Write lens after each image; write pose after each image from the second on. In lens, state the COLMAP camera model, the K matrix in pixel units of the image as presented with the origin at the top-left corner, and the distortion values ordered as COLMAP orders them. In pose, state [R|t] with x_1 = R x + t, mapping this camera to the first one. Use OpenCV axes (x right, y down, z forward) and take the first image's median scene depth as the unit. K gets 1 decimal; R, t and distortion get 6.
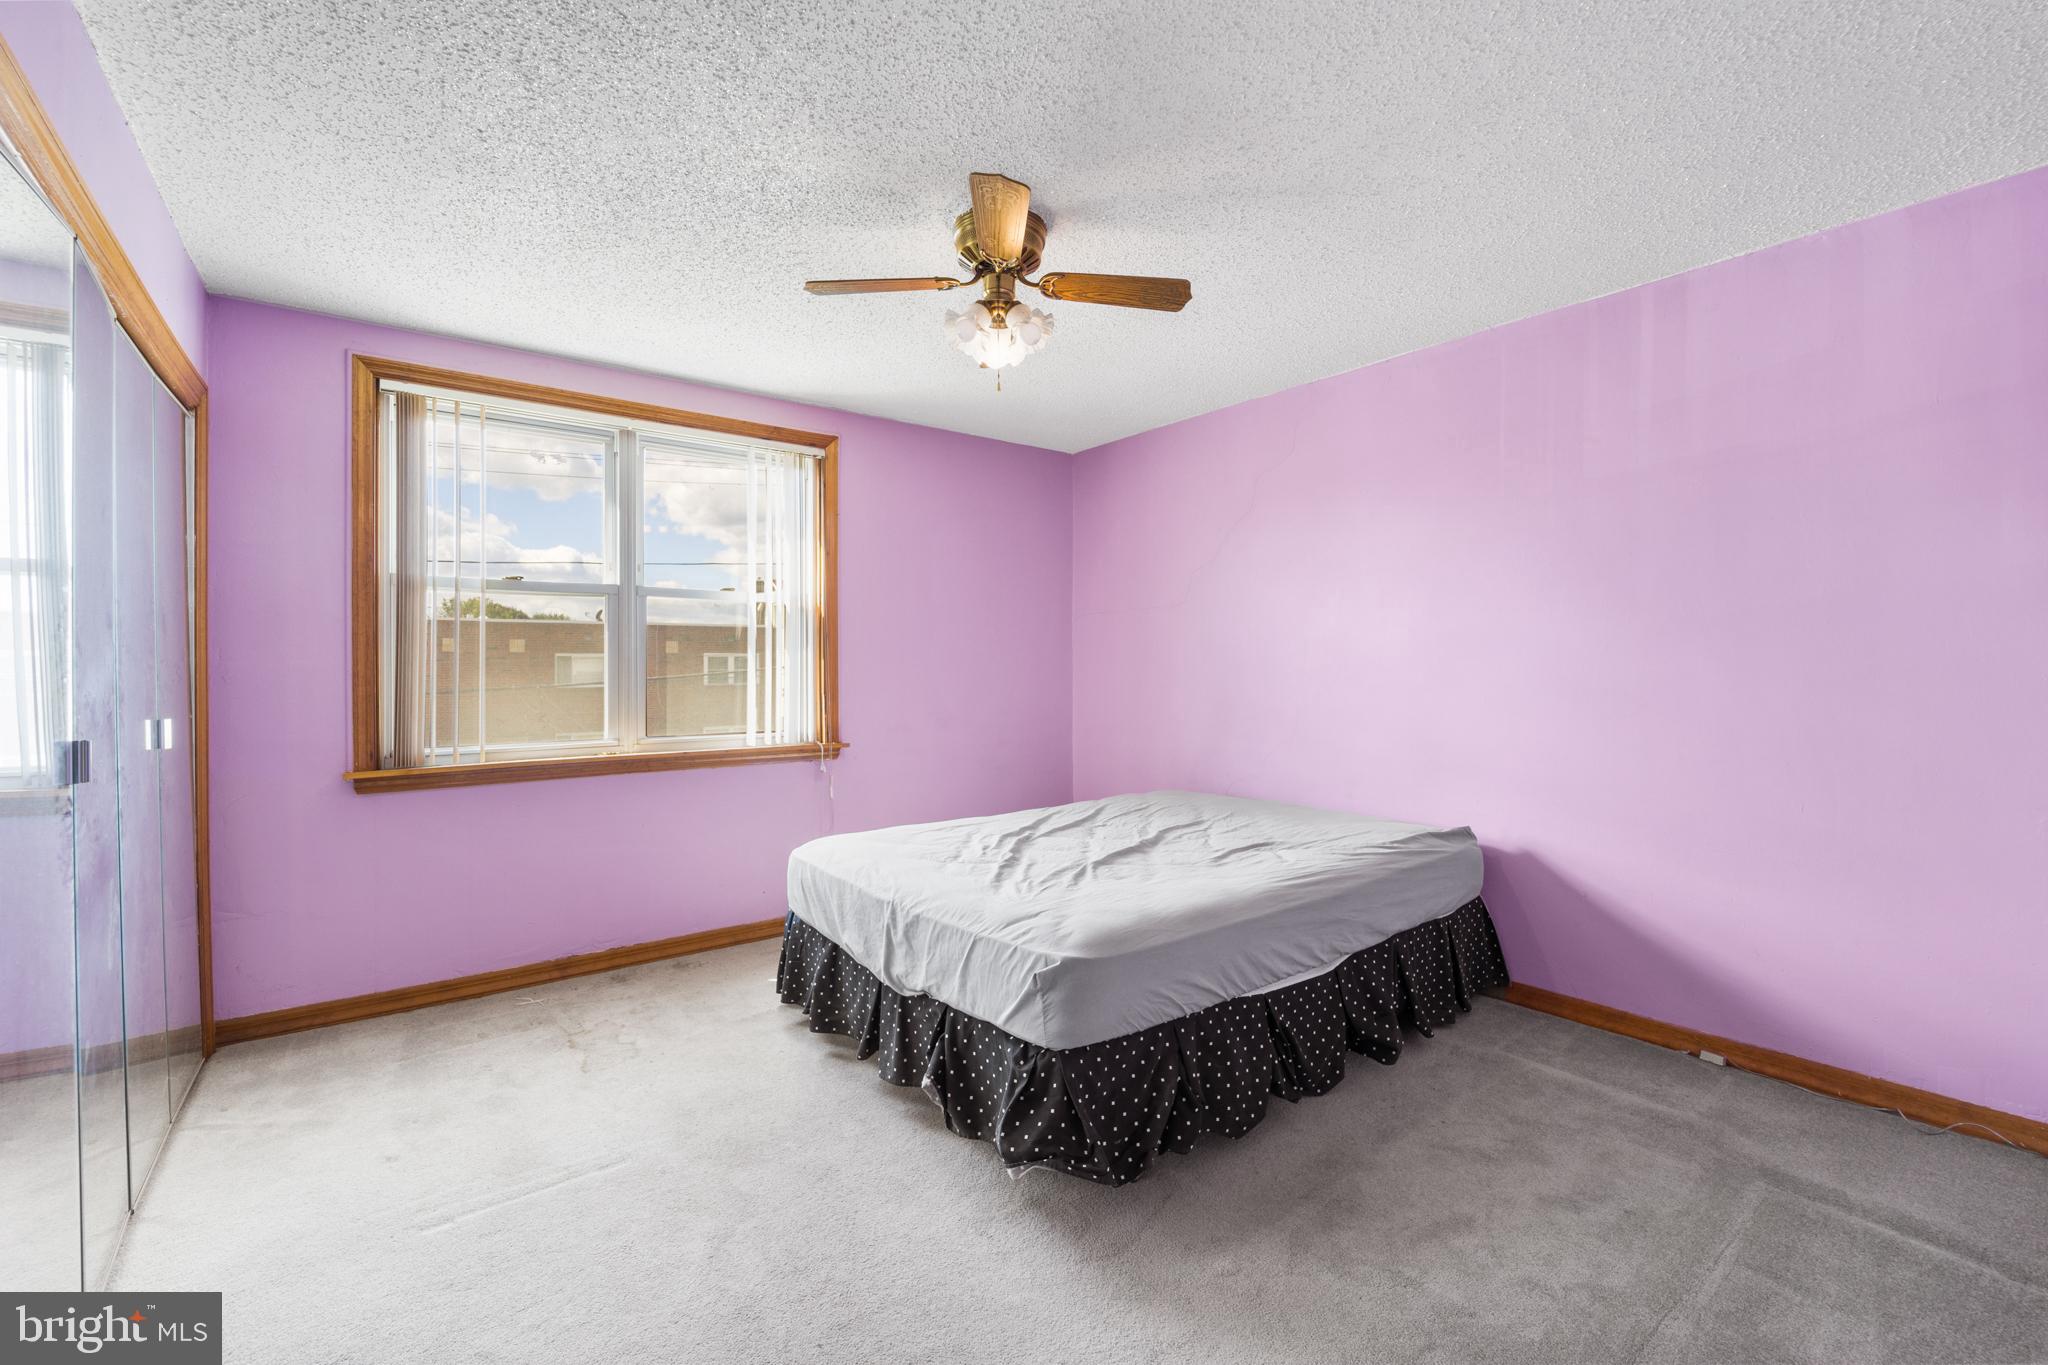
lens RADIAL K [[856.1, 0, 1028.6], [0, 856.1, 681.5], [0, 0, 1]] dist [-0.034725, 0.002369]
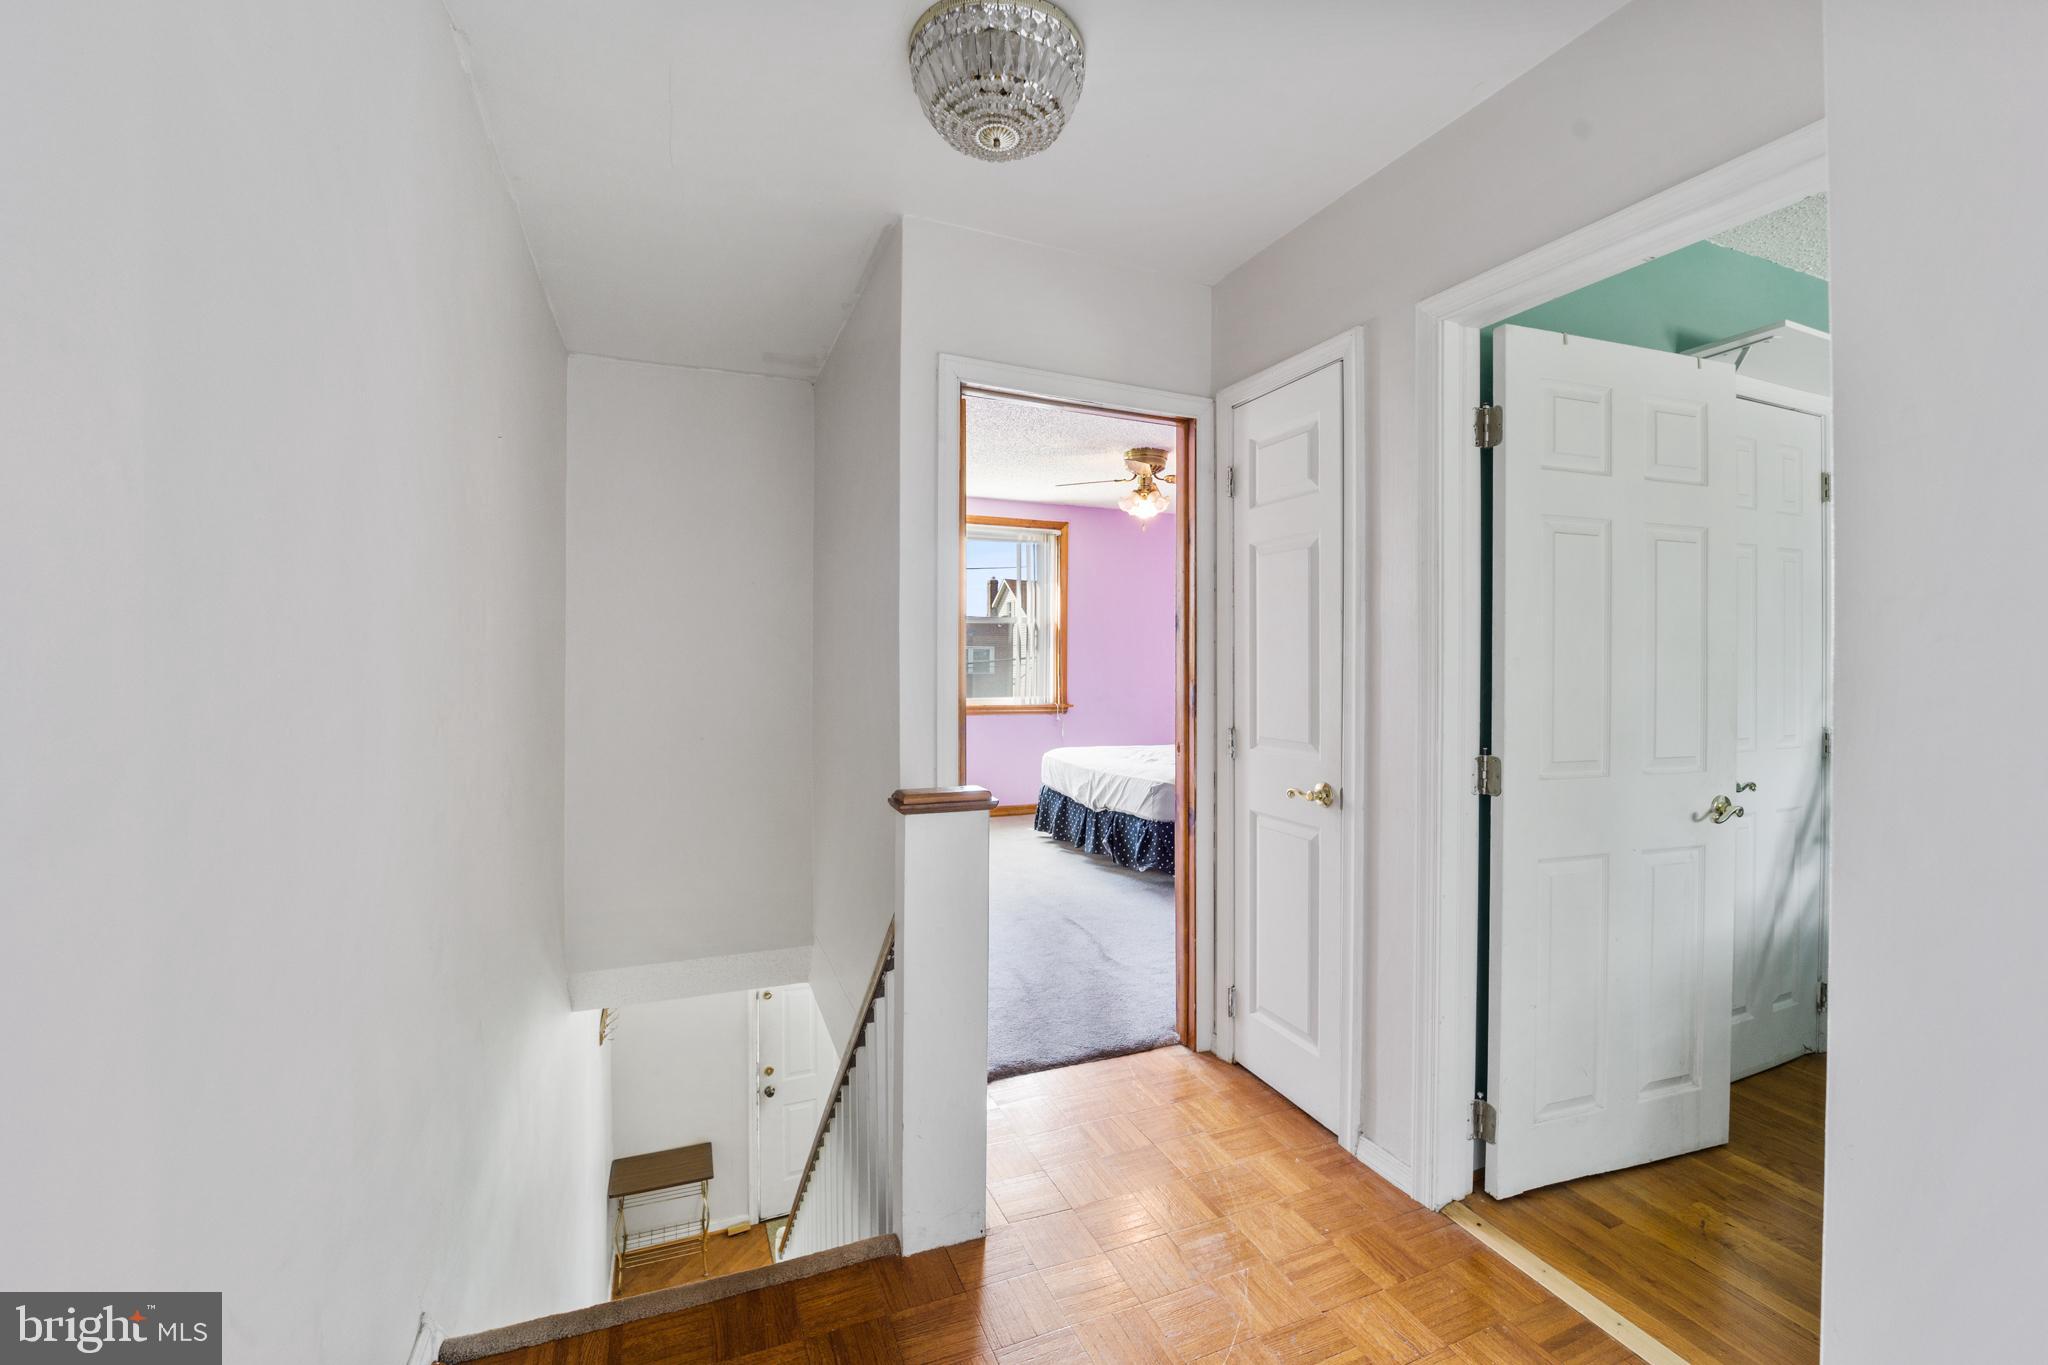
lens RADIAL K [[856.1, 0, 1026.8], [0, 856.1, 670.7], [0, 0, 1]] dist [-0.034725, 0.002369]
pose [[0.965972, 0.011077, -0.258410, 0.203204], [-0.011586, 0.999933, -0.000448, 0.012438], [0.258387, 0.003427, 0.966035, -0.975554]]
